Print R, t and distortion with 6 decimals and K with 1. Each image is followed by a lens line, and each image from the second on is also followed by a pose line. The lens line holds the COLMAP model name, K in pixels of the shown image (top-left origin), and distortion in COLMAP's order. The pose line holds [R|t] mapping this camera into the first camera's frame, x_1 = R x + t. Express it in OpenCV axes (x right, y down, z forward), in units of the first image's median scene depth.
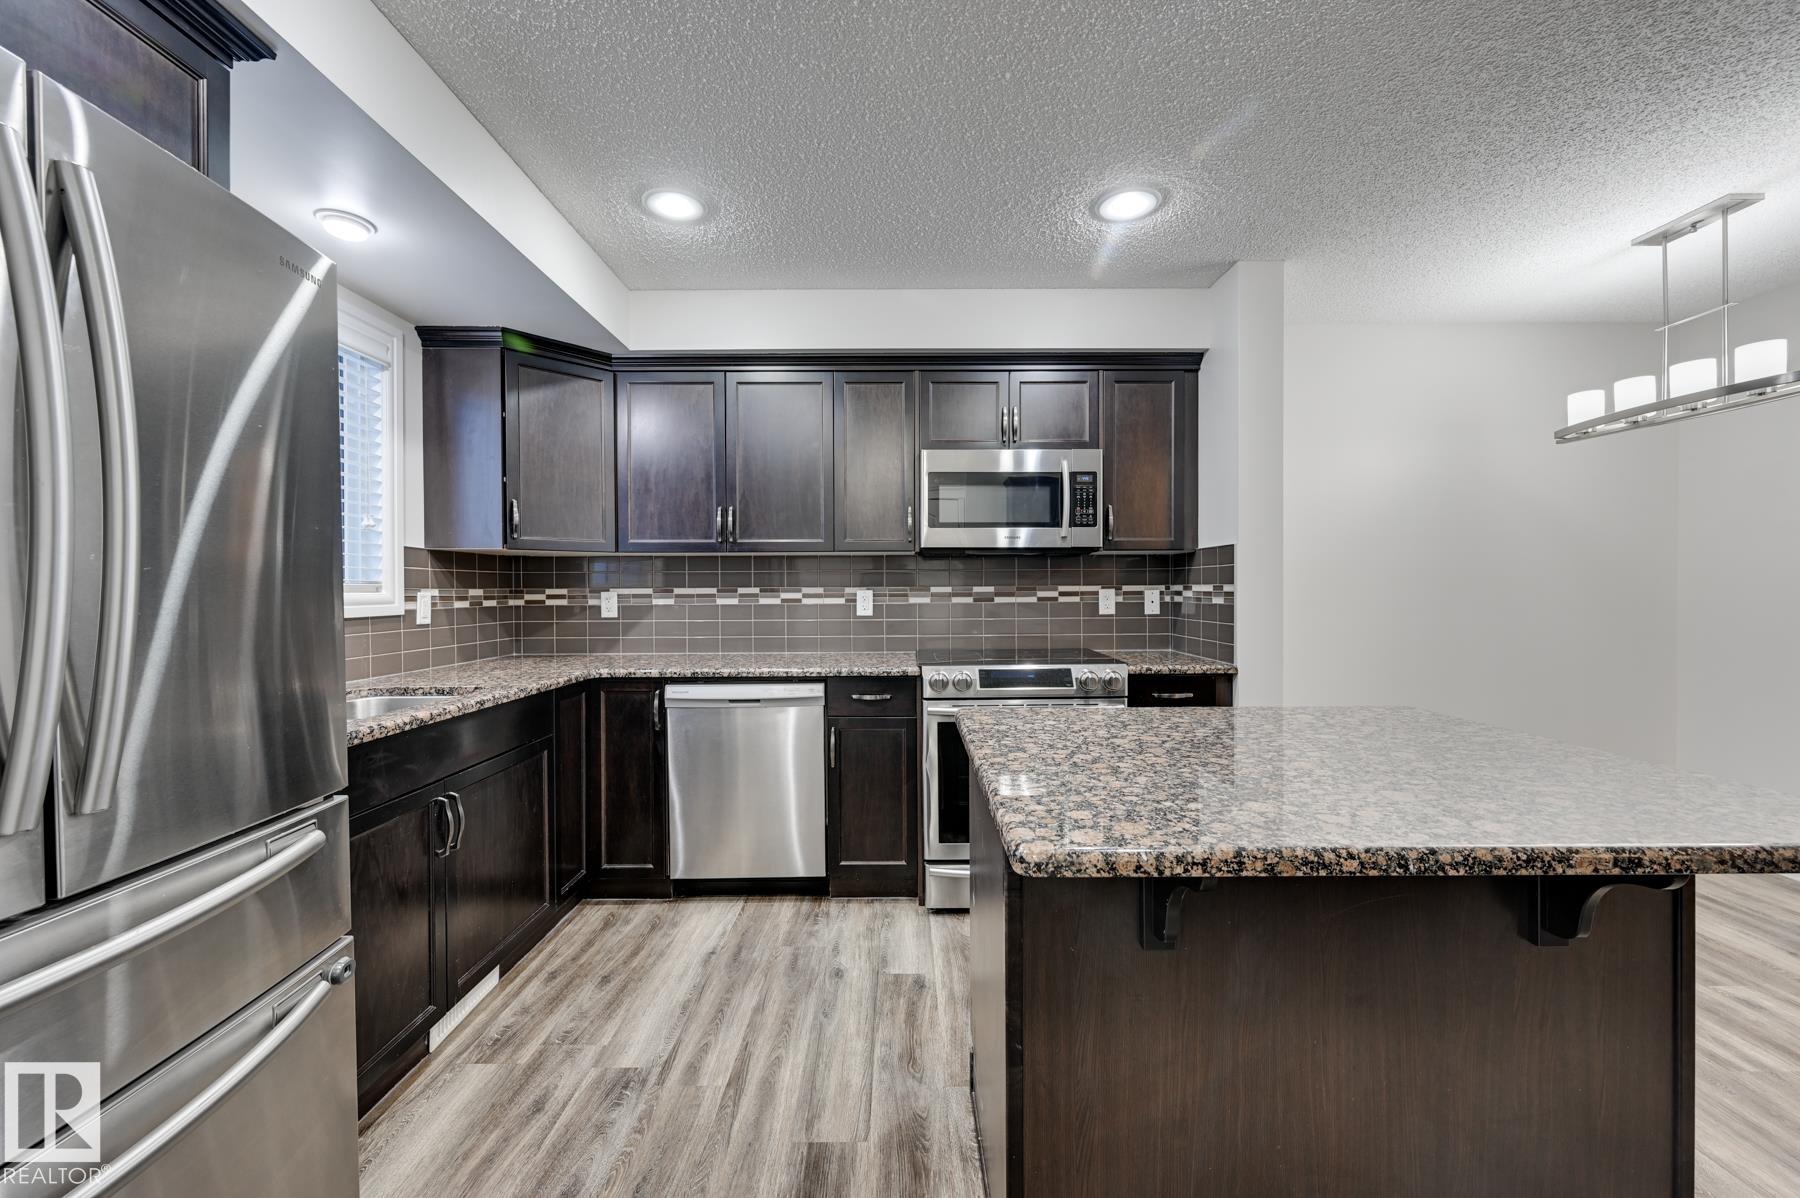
lens RADIAL K [[707.8, 0, 902.5], [0, 707.8, 597.1], [0, 0, 1]] dist [-0.001184, 0.000871]
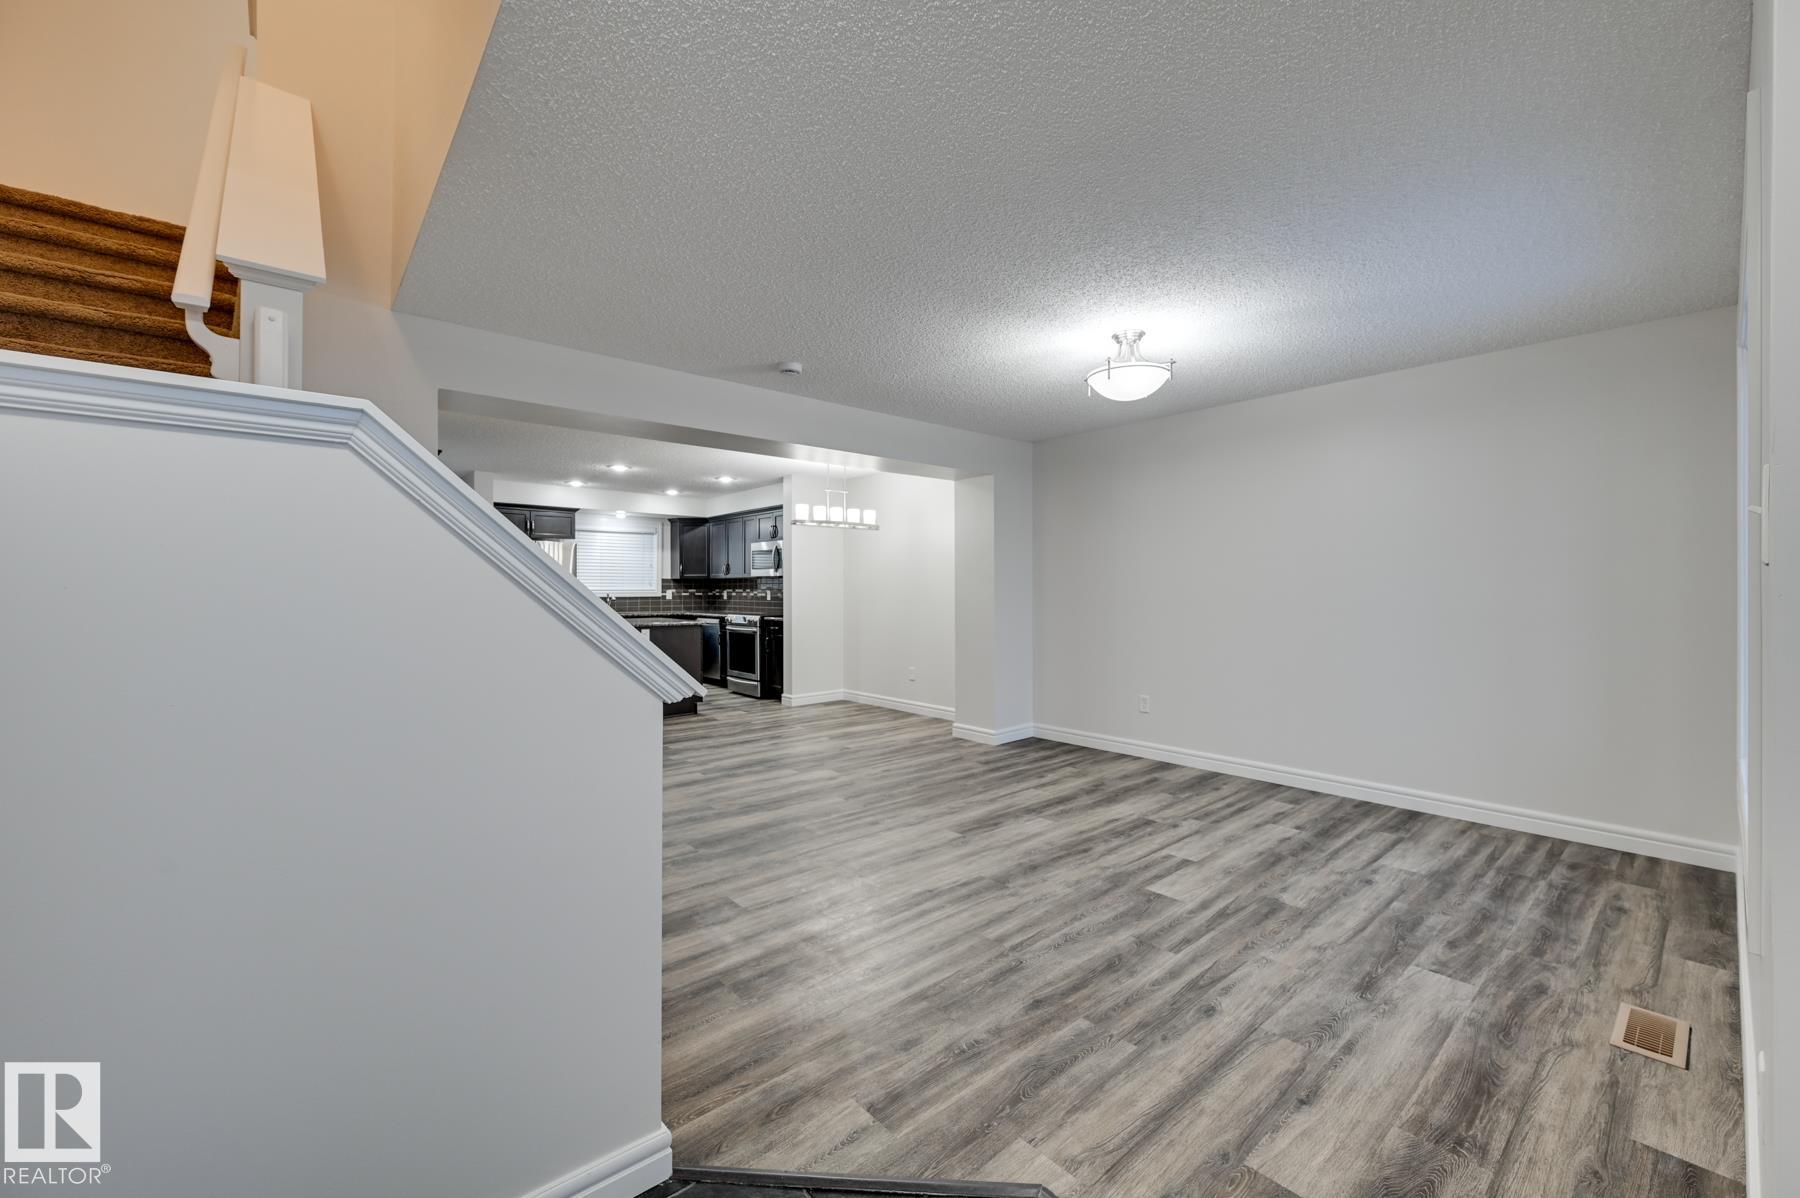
lens RADIAL K [[707.8, 0, 902.9], [0, 707.8, 594.6], [0, 0, 1]] dist [-0.001184, 0.000871]
pose [[0.650528, 0.010746, -0.759407, 2.899540], [-0.010227, 0.999933, 0.005389, -0.018033], [0.759414, 0.004261, 0.650594, -0.476569]]
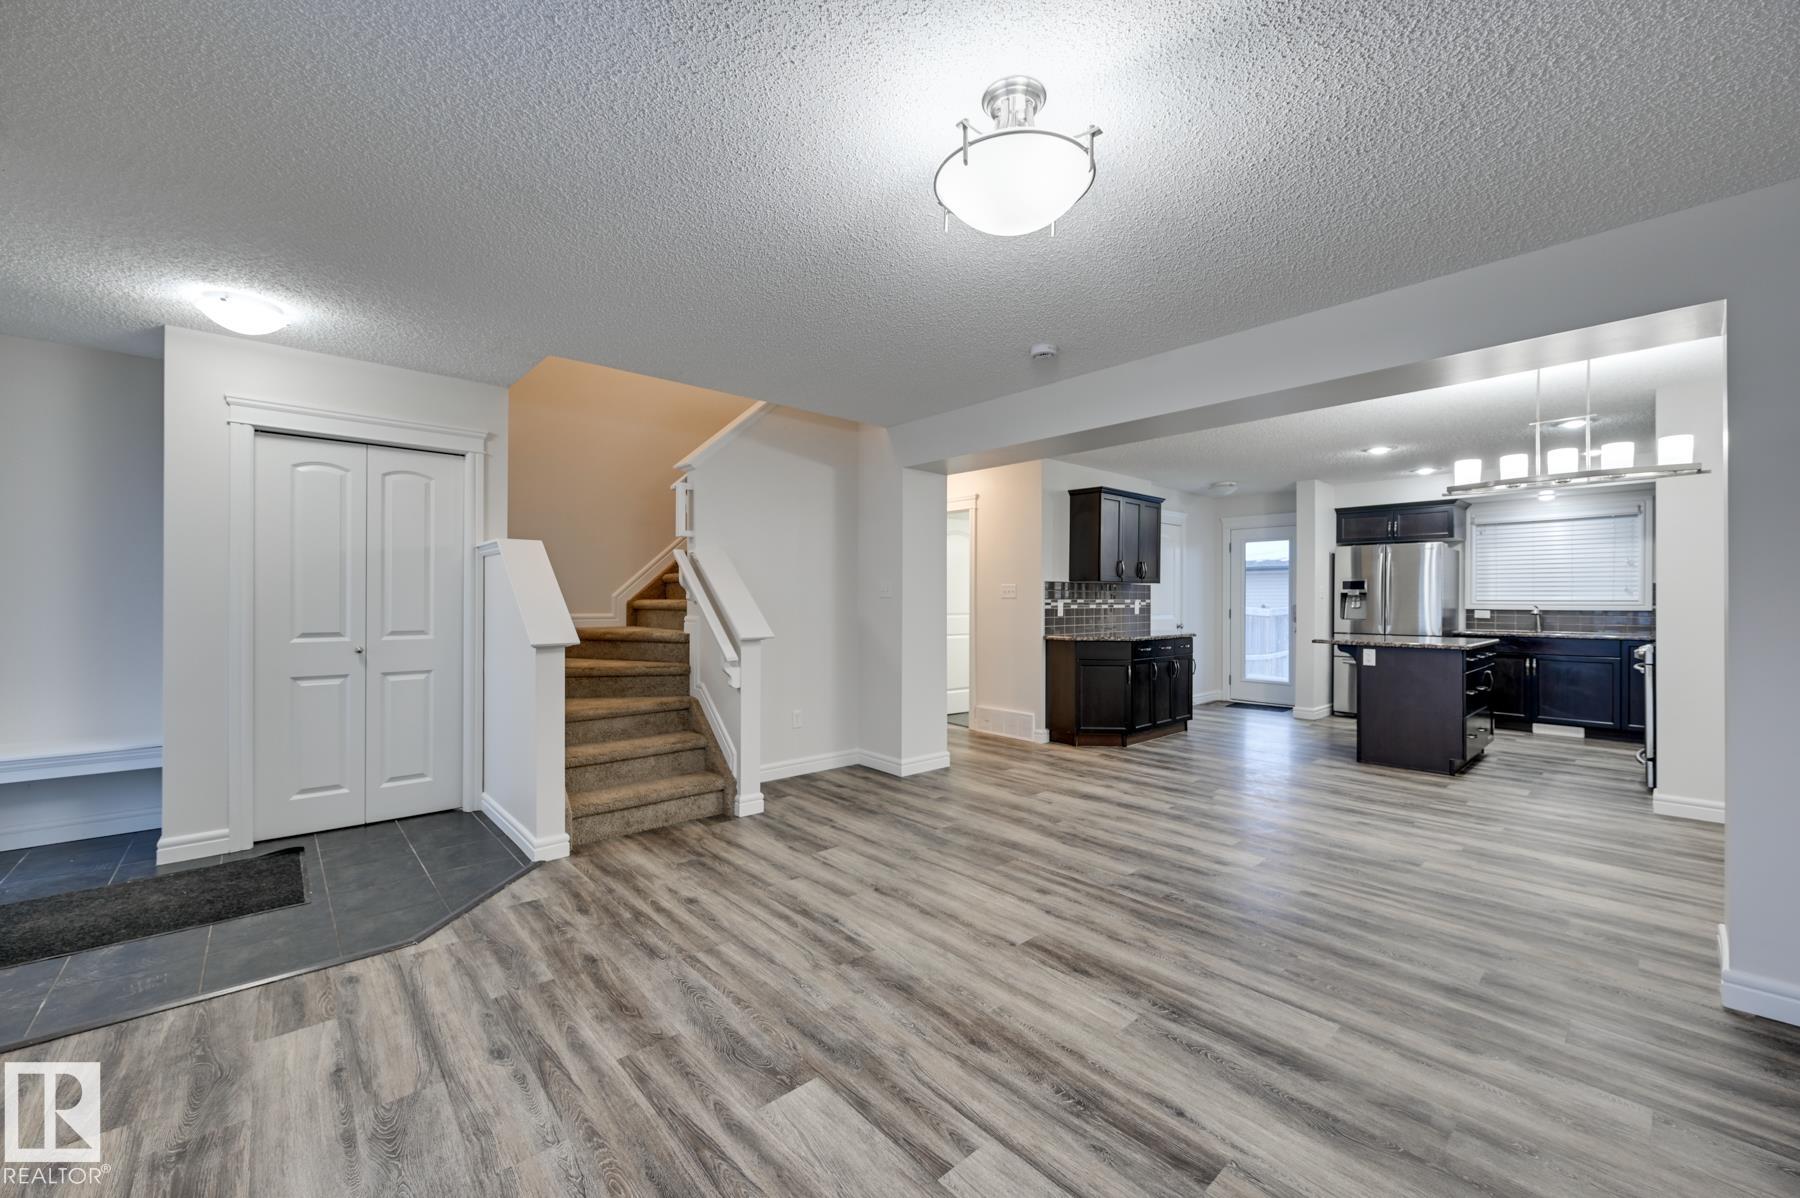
lens RADIAL K [[707.8, 0, 907.1], [0, 707.8, 598.0], [0, 0, 1]] dist [-0.001184, 0.000871]
pose [[-0.741721, 0.002264, -0.670704, 2.711936], [-0.003877, 0.999963, 0.007663, -0.026189], [0.670697, 0.008285, -0.741685, 1.031986]]
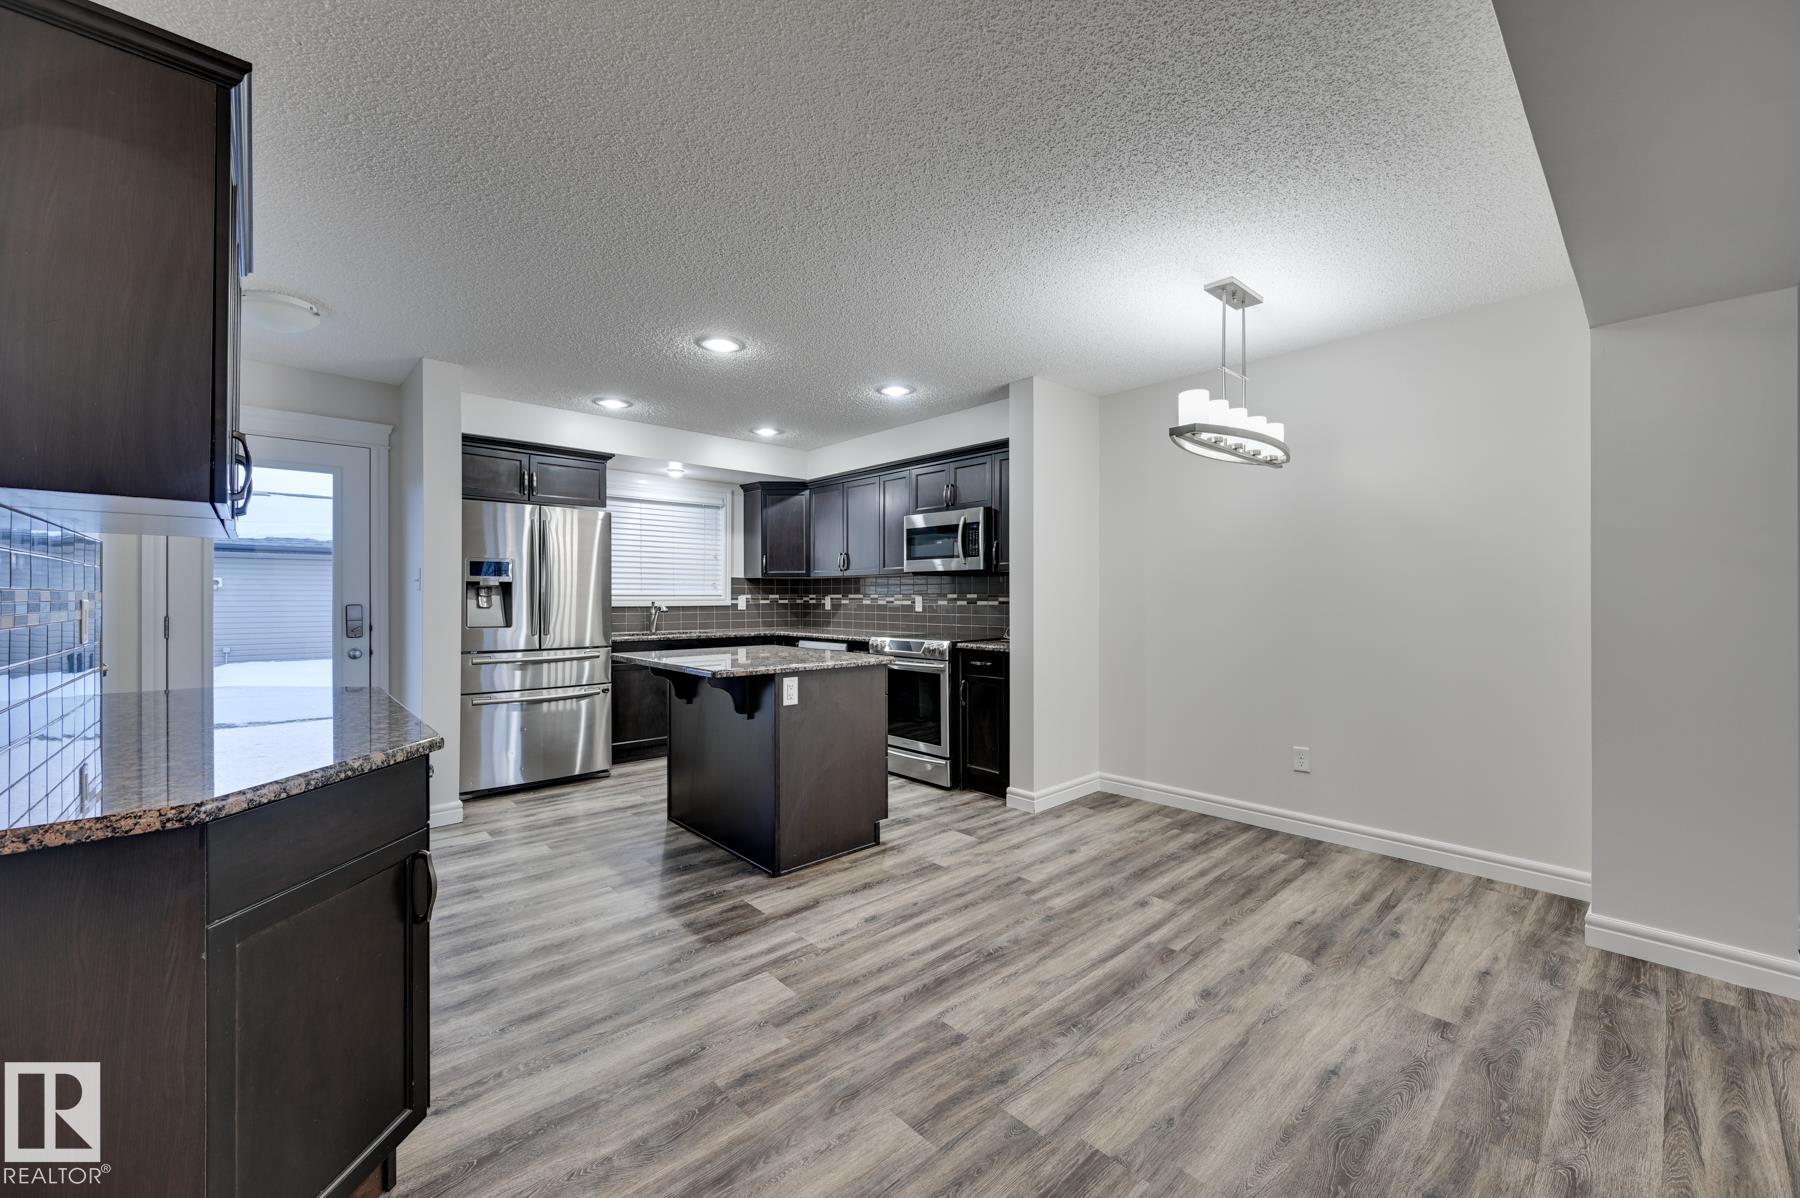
lens RADIAL K [[707.8, 0, 900.4], [0, 707.8, 598.8], [0, 0, 1]] dist [-0.001184, 0.000871]
pose [[0.670539, 0.007616, -0.741835, 1.426899], [-0.010751, 0.999942, 0.000548, -0.005016], [0.741796, 0.007608, 0.670582, -0.197039]]
